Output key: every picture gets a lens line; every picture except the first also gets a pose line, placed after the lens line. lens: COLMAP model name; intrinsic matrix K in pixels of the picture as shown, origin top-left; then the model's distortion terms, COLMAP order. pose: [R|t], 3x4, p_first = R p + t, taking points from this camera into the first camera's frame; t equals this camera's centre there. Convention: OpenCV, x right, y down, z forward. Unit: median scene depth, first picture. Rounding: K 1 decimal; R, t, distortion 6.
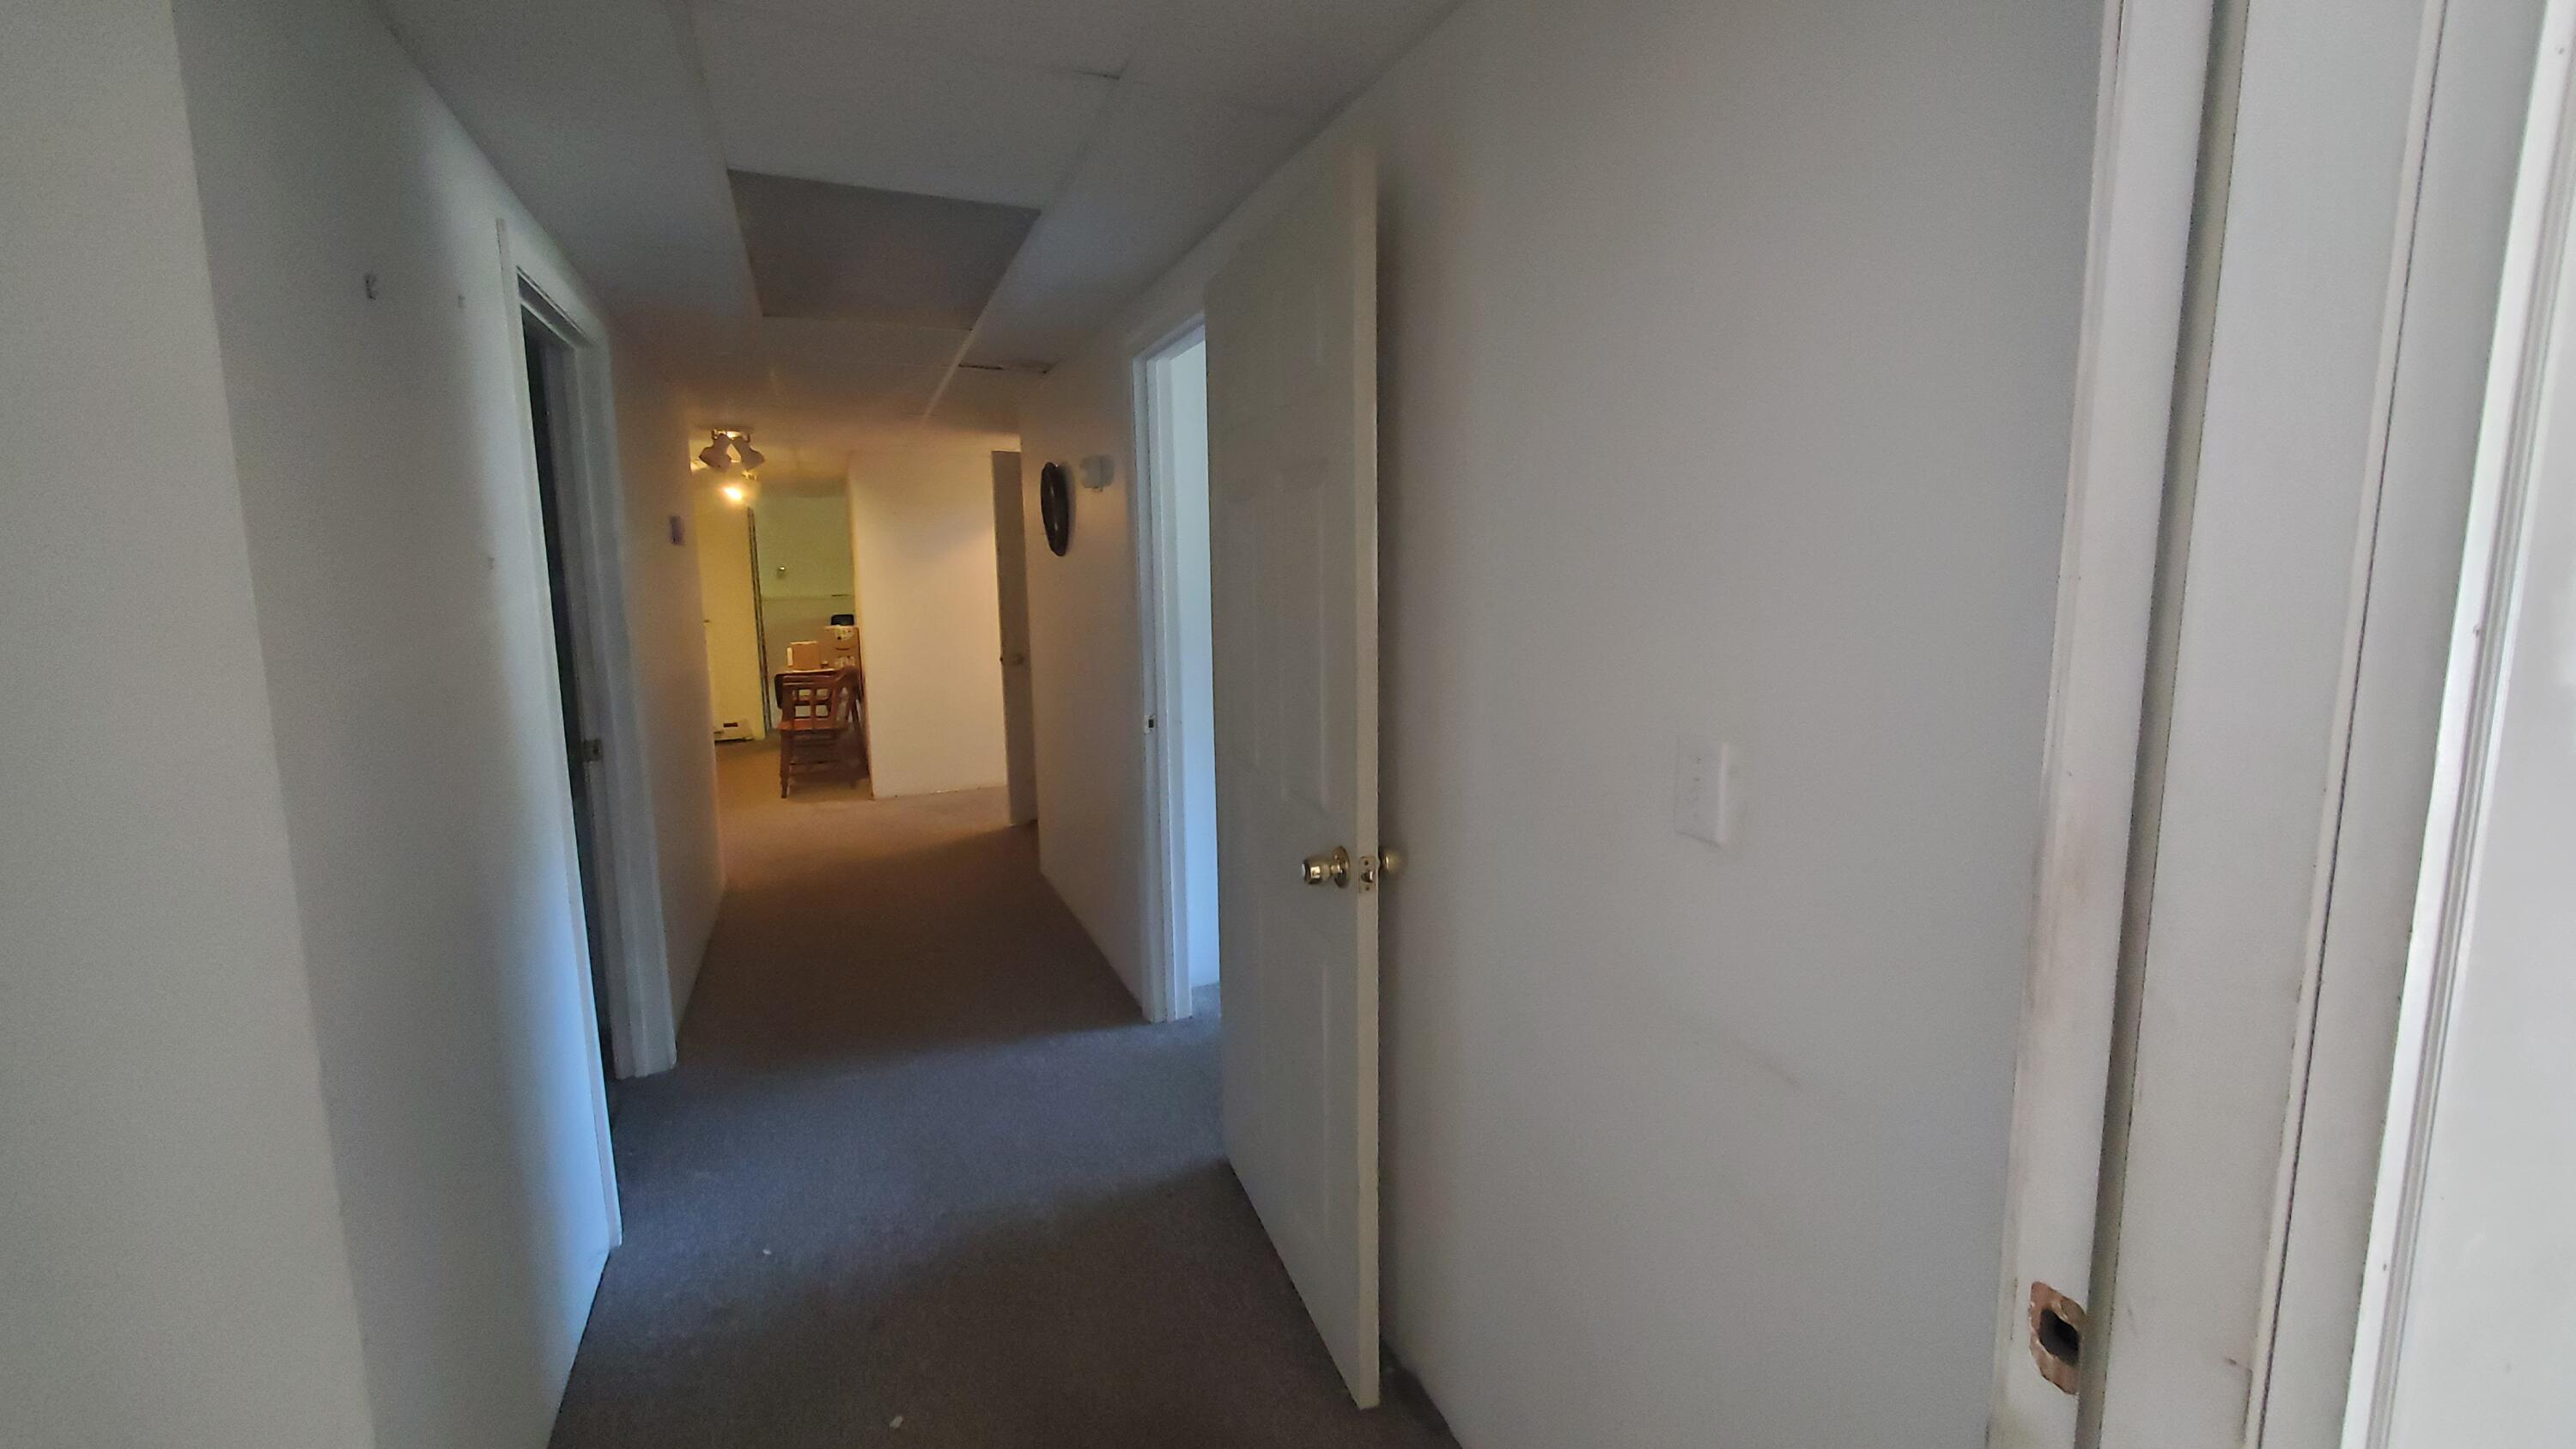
lens RADIAL K [[1026.5, 0, 1295.6], [0, 1026.5, 717.5], [0, 0, 1]] dist [0.000942, -0.000840]
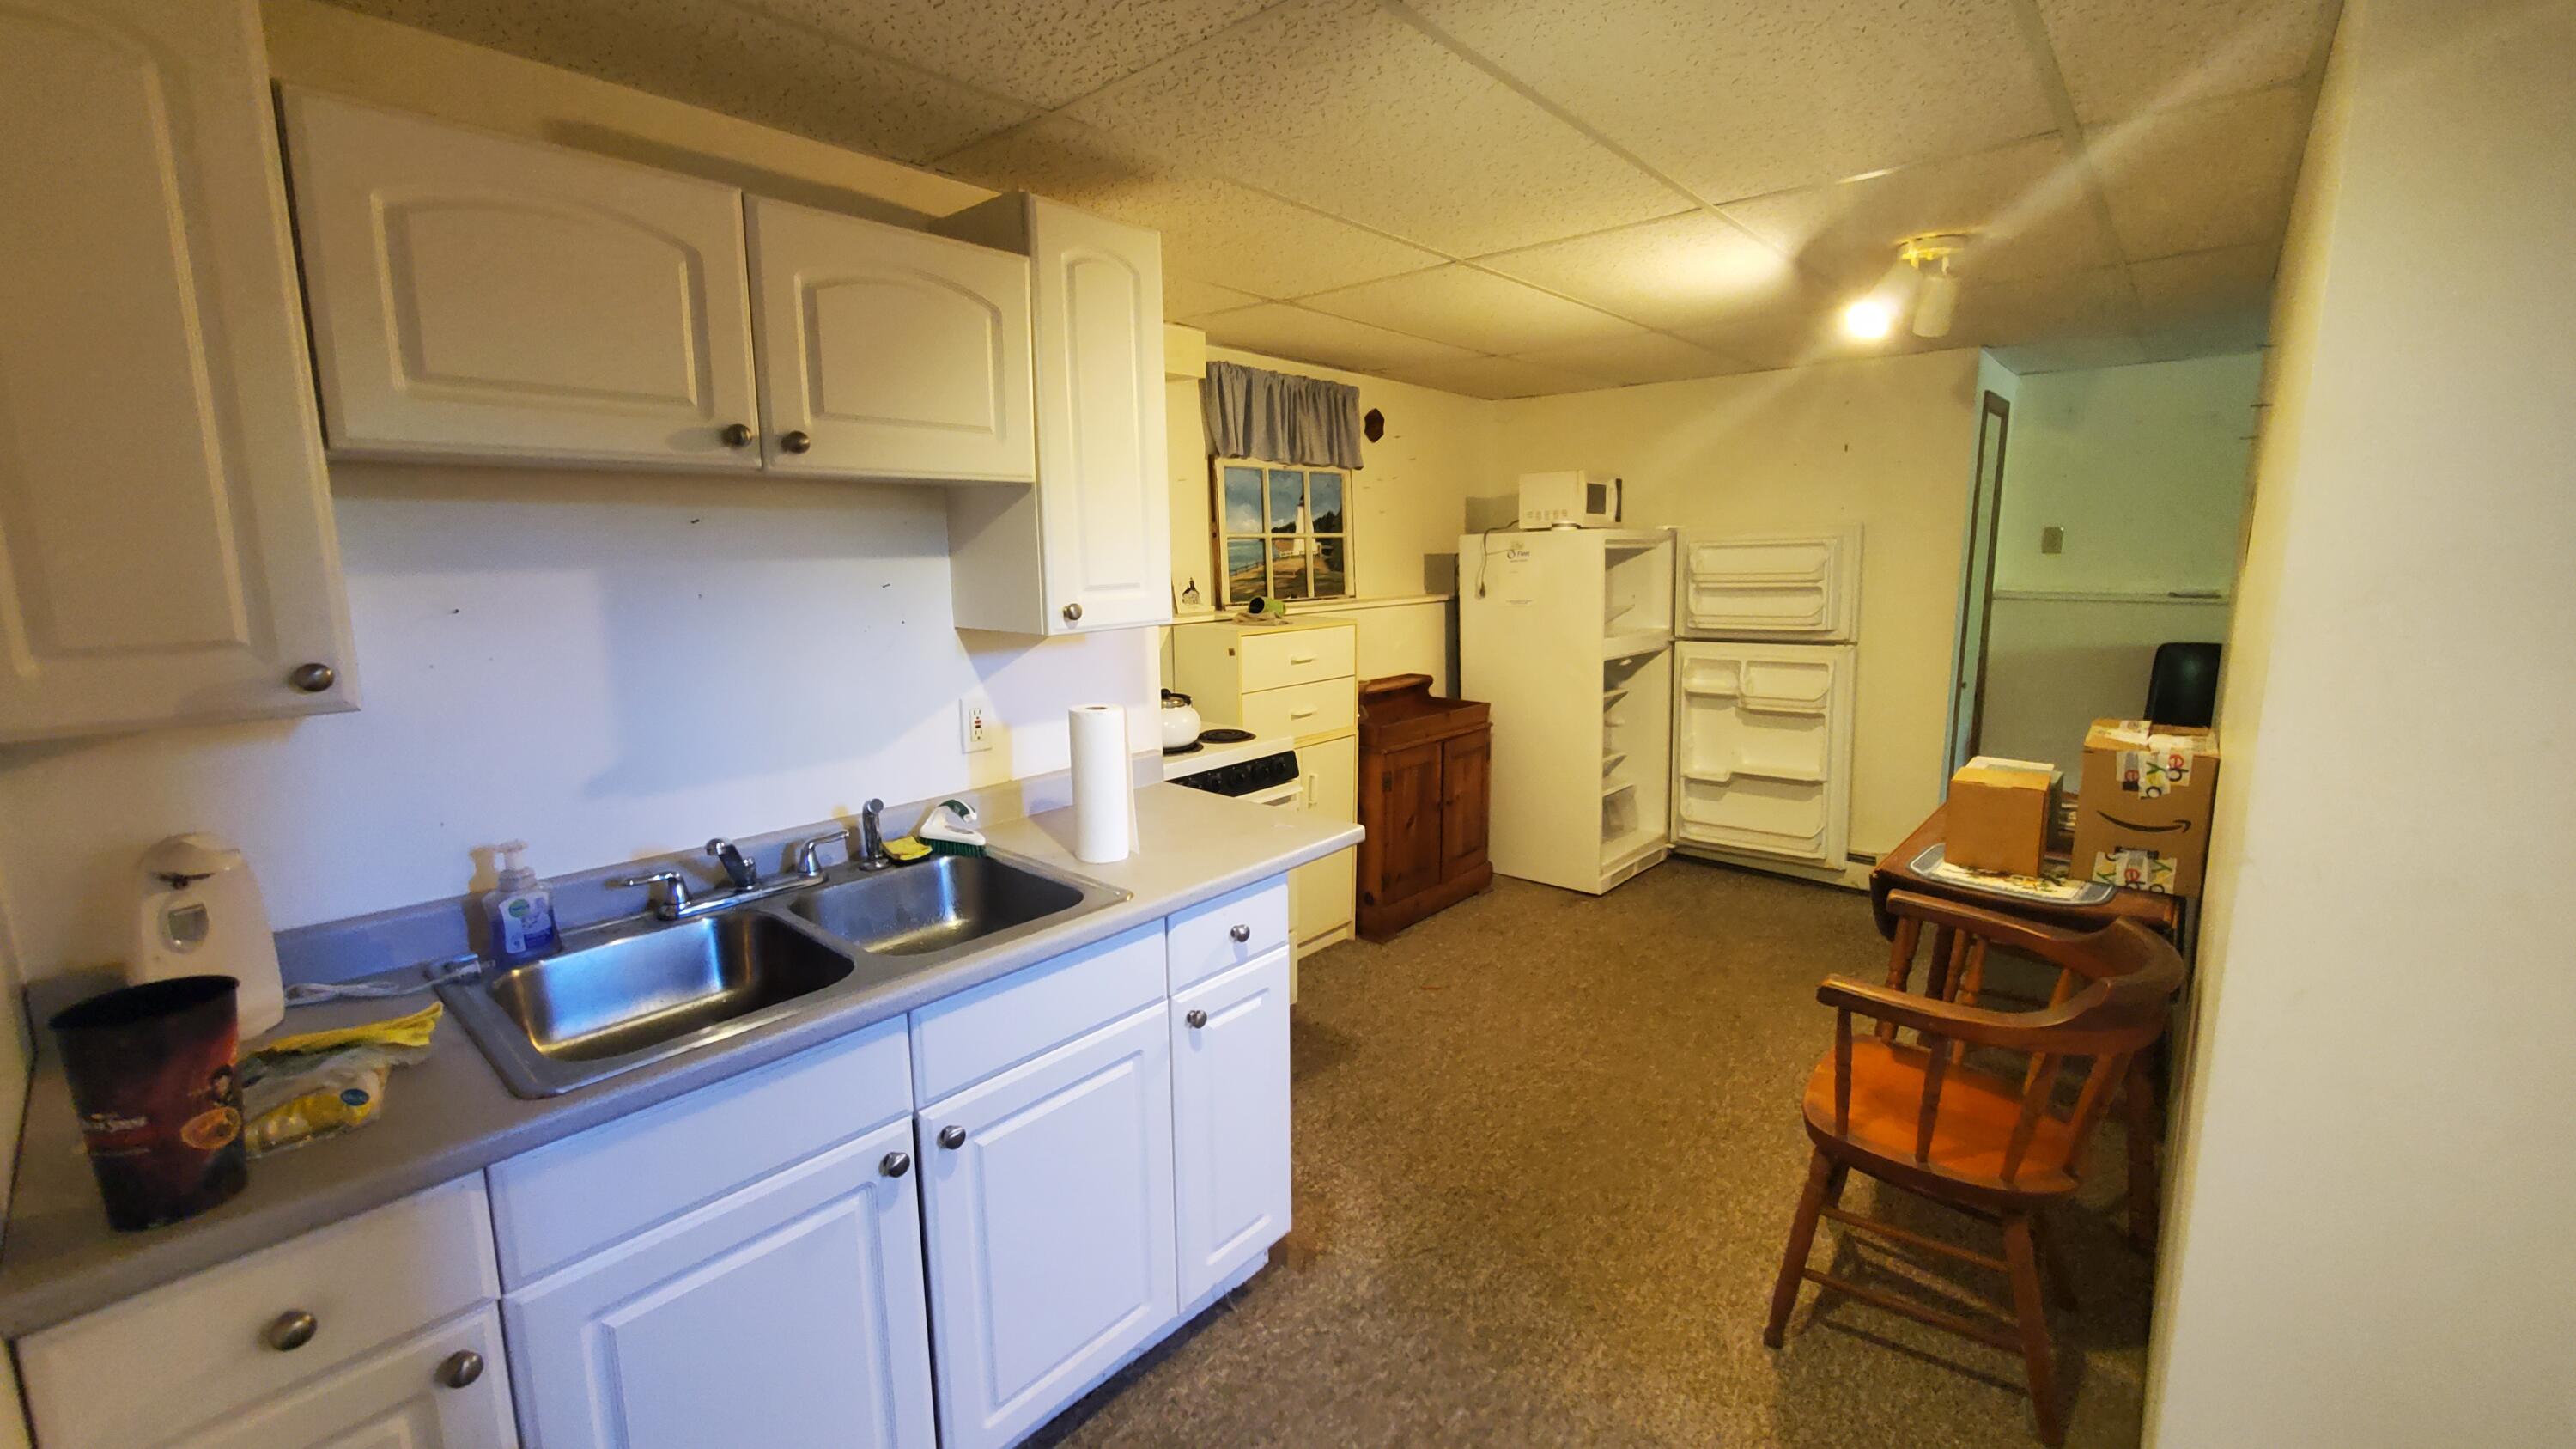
lens RADIAL K [[1026.5, 0, 1276.2], [0, 1026.5, 710.3], [0, 0, 1]] dist [0.000942, -0.000840]
pose [[0.403057, 0.145262, -0.903573, -0.319438], [-0.117888, 0.987338, 0.106142, -0.108906], [0.907550, 0.063740, 0.415078, 0.742057]]
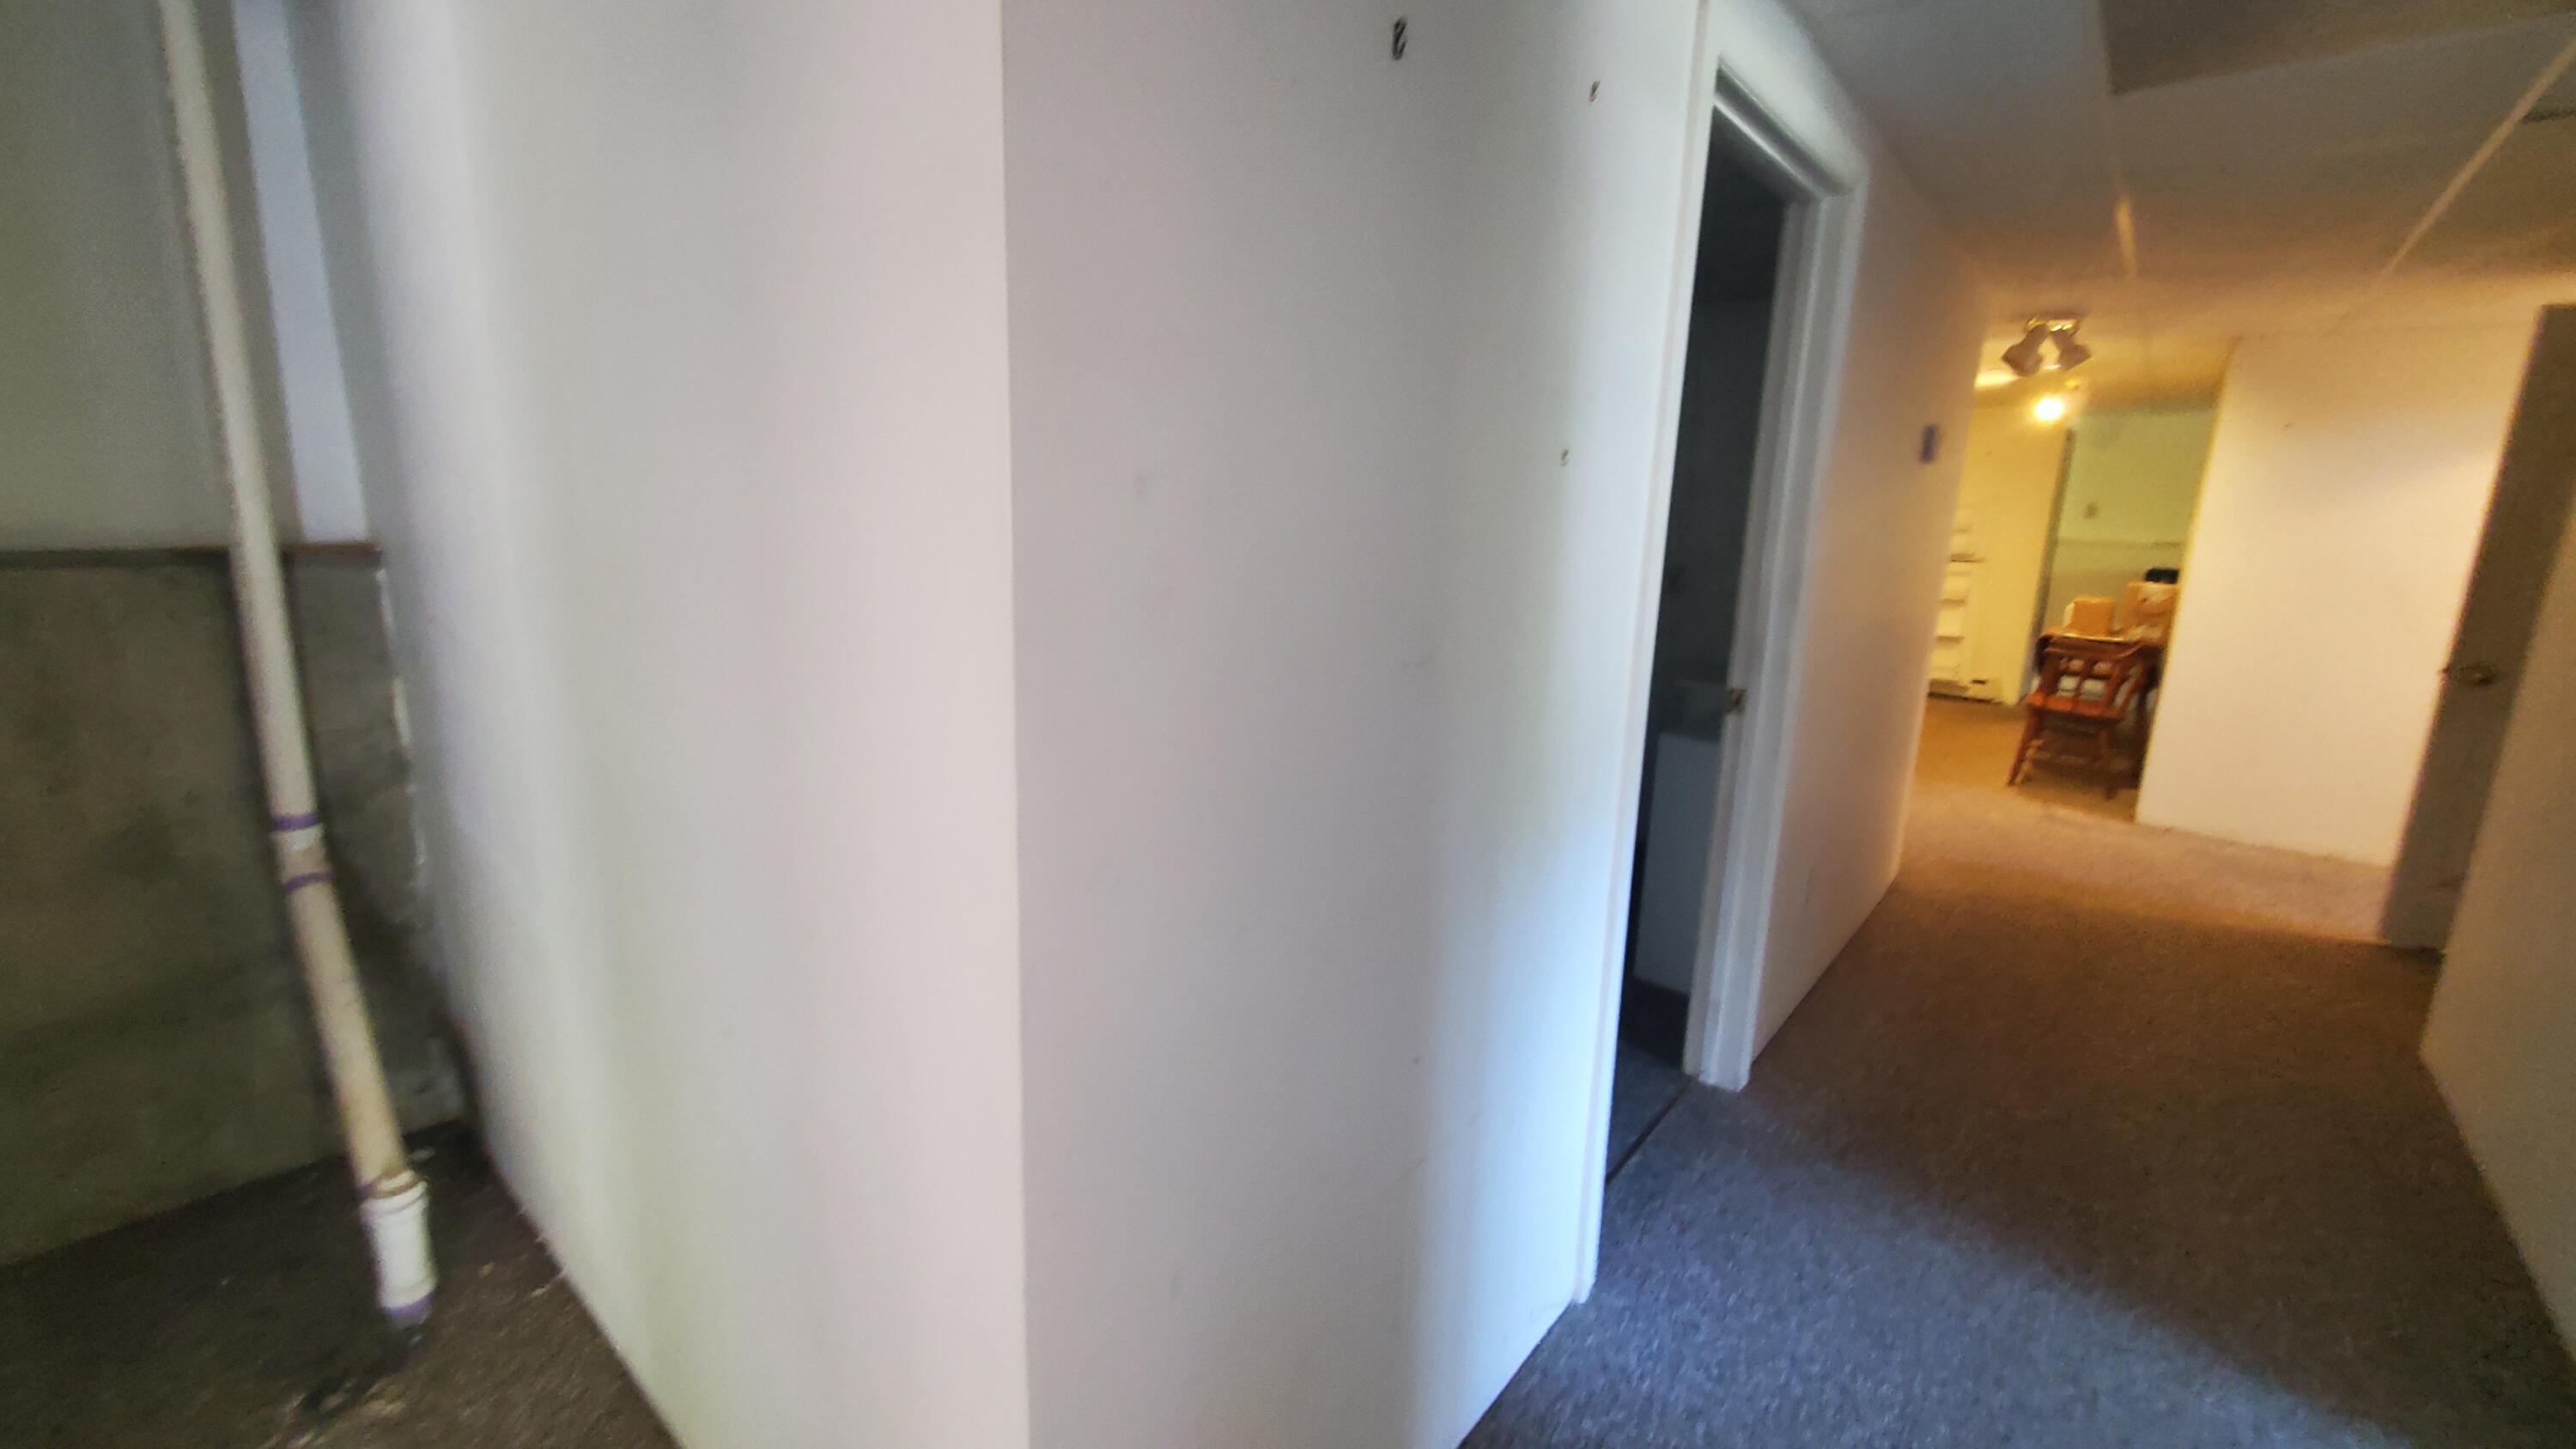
lens RADIAL K [[1026.5, 0, 1306.5], [0, 1026.5, 706.4], [0, 0, 1]] dist [0.000942, -0.000840]
pose [[0.436882, 0.207541, -0.875249, -0.046543], [-0.163645, 0.975120, 0.149539, -0.014741], [0.884508, 0.077899, 0.459975, 0.136633]]
